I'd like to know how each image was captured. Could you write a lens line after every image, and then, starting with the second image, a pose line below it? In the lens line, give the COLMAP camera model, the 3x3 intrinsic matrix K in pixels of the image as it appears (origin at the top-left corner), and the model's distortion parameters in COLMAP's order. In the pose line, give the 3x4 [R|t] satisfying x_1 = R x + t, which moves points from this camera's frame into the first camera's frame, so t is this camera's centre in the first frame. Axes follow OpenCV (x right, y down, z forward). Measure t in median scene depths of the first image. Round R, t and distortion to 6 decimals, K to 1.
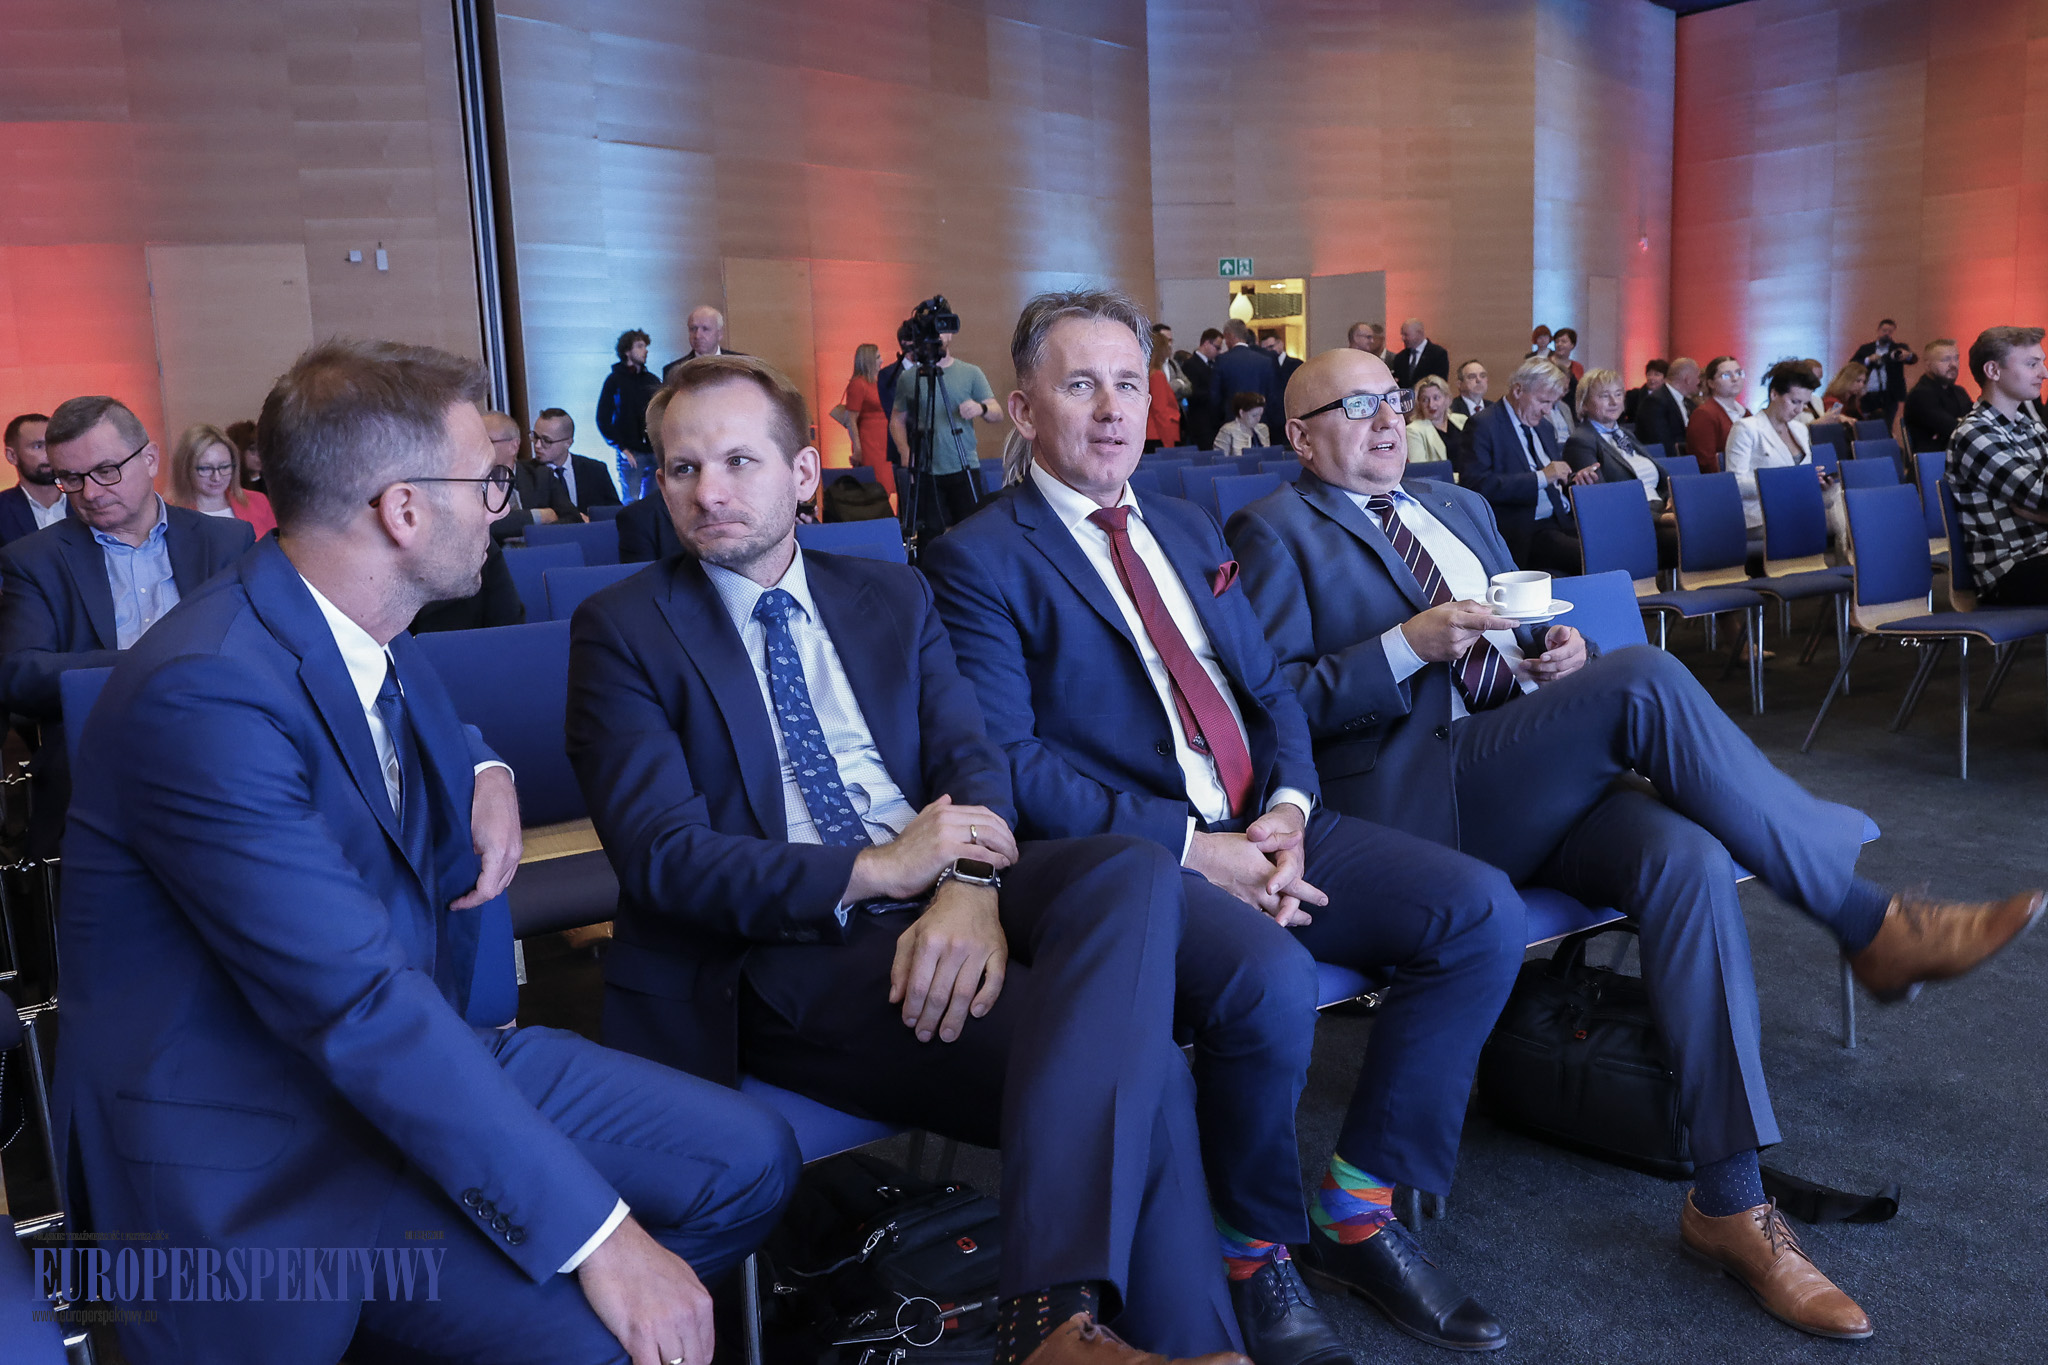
lens RADIAL K [[1780.2, 0, 1018.9], [0, 1780.2, 674.2], [0, 0, 1]] dist [0.011970, -0.015145]
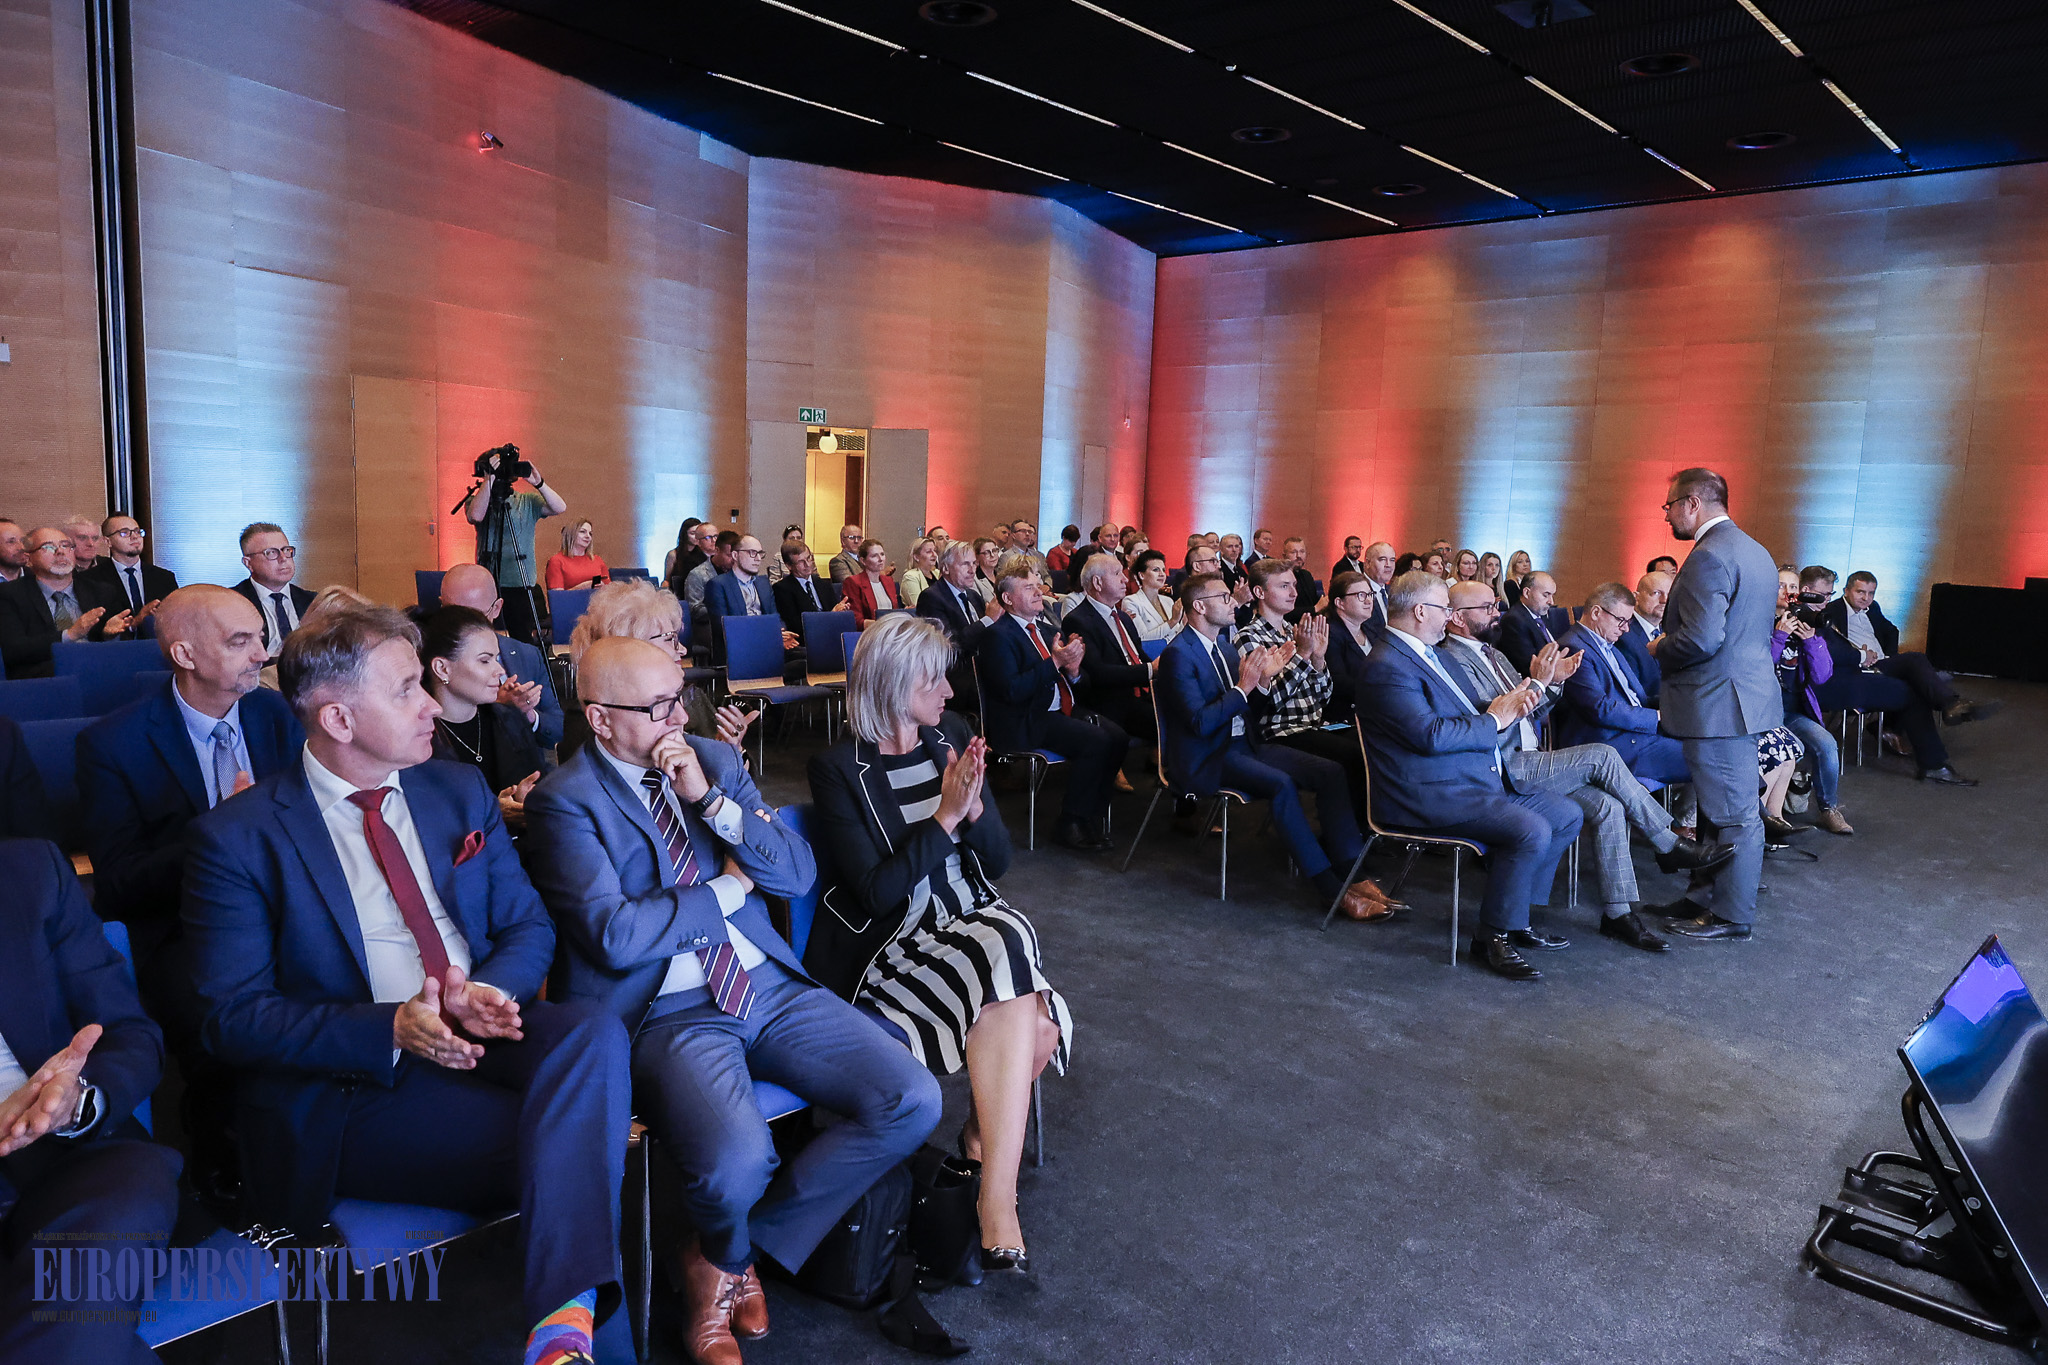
lens RADIAL K [[1414.4, 0, 1029.7], [0, 1414.4, 680.0], [0, 0, 1]] dist [0.008932, -0.007190]
pose [[0.967196, 0.047803, 0.249491, 0.029468], [-0.041990, 0.998709, -0.028574, -0.019467], [-0.250535, 0.017160, 0.967955, -0.003381]]
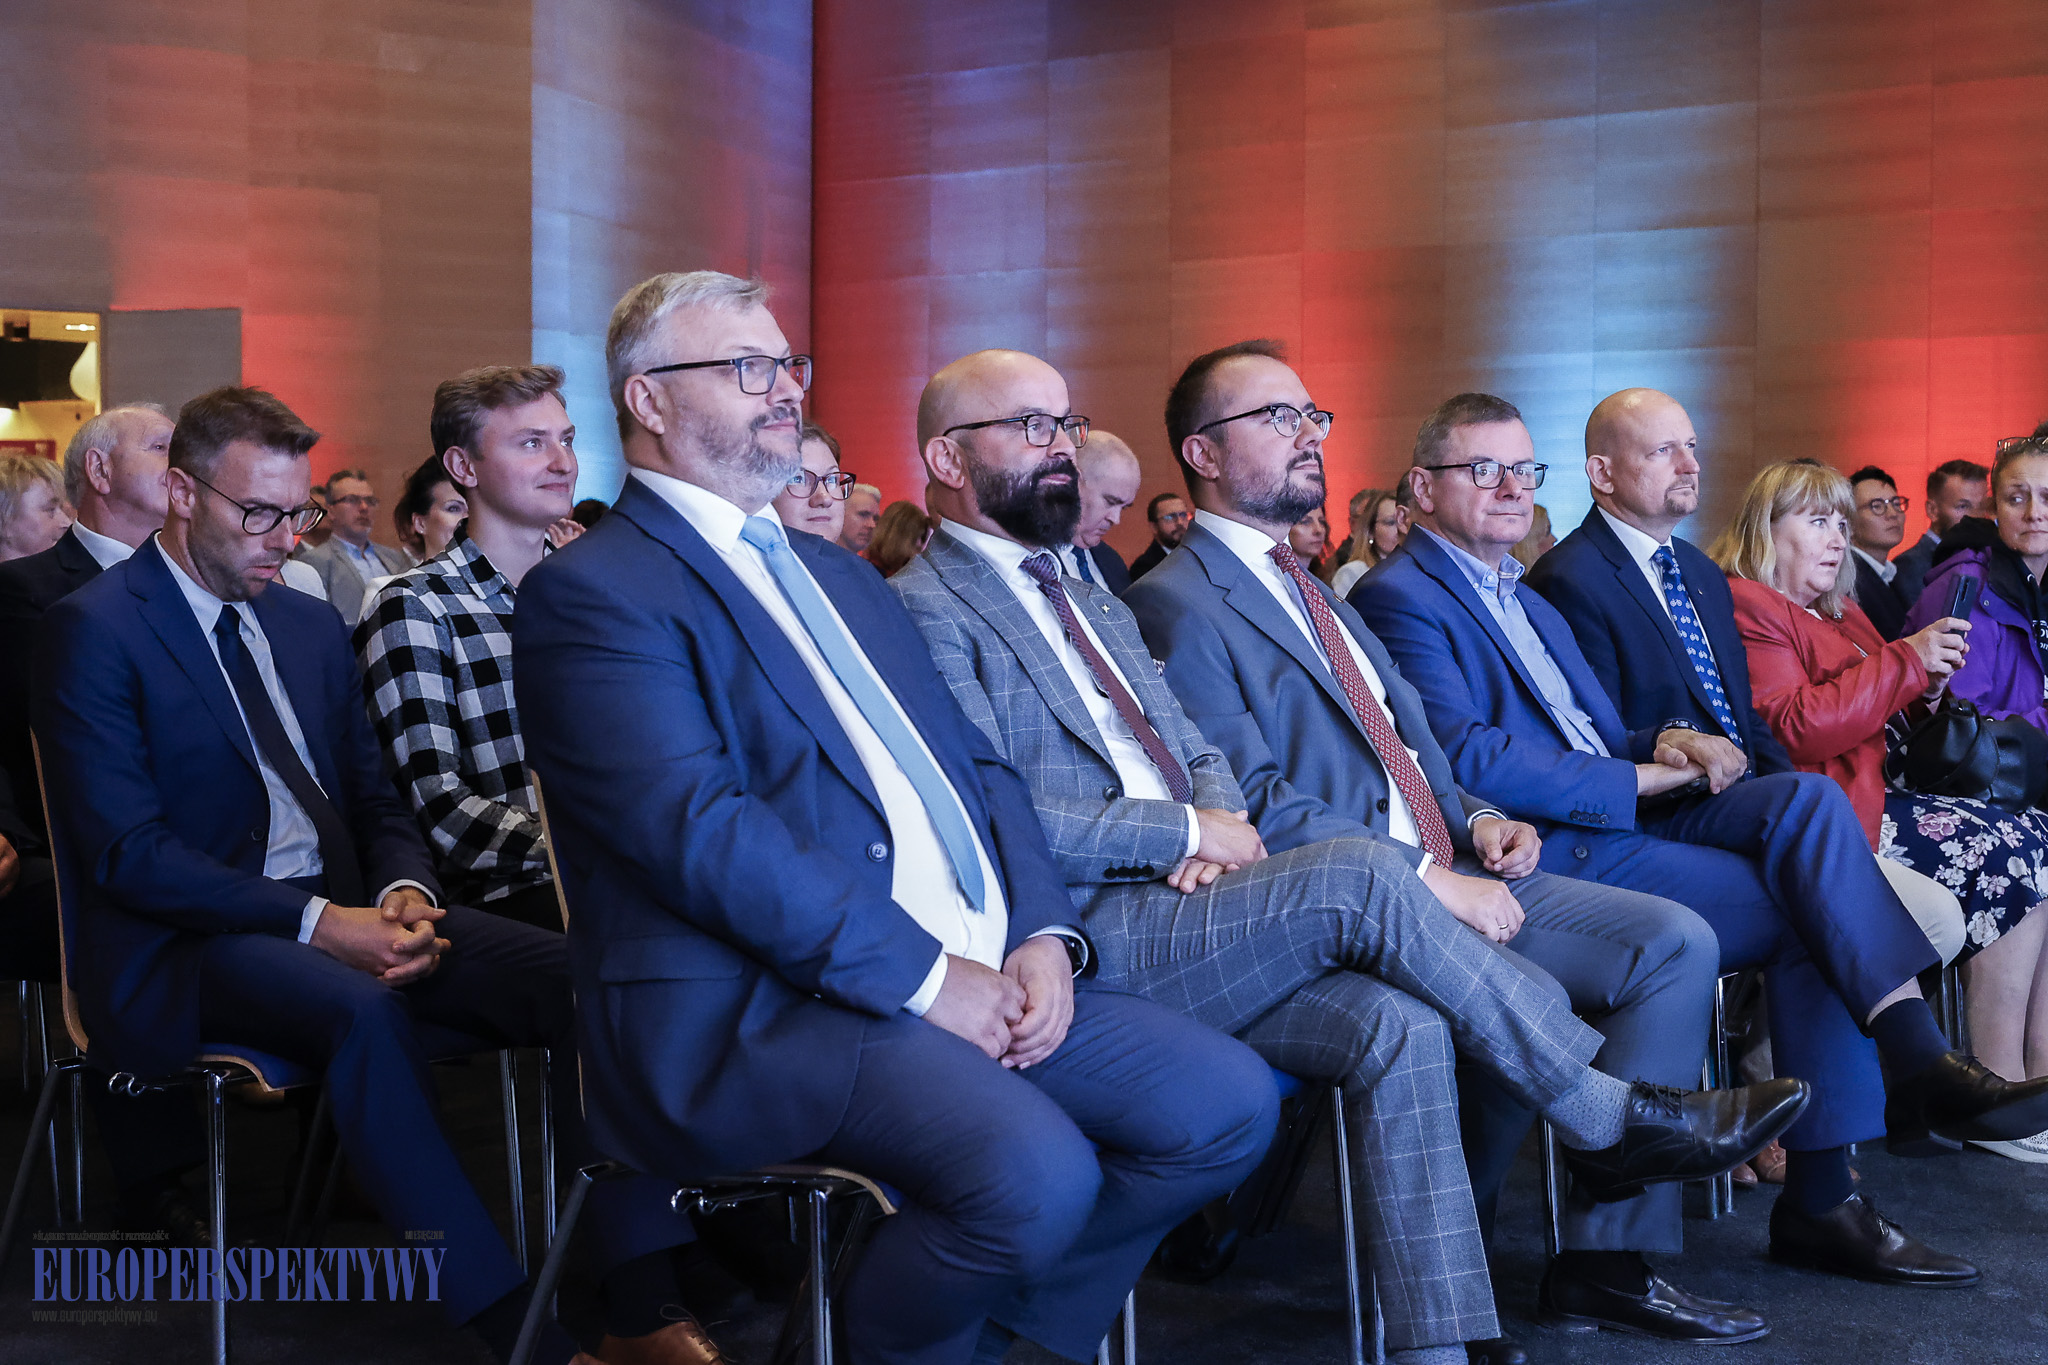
lens RADIAL K [[2984.0, 0, 1015.9], [0, 2984.0, 670.0], [0, 0, 1]] dist [-0.011782, 0.000000]
pose [[0.941482, 0.034327, 0.335310, 0.123323], [0.004738, 0.993355, -0.114996, -0.008741], [-0.337030, 0.109856, 0.935063, 0.071879]]
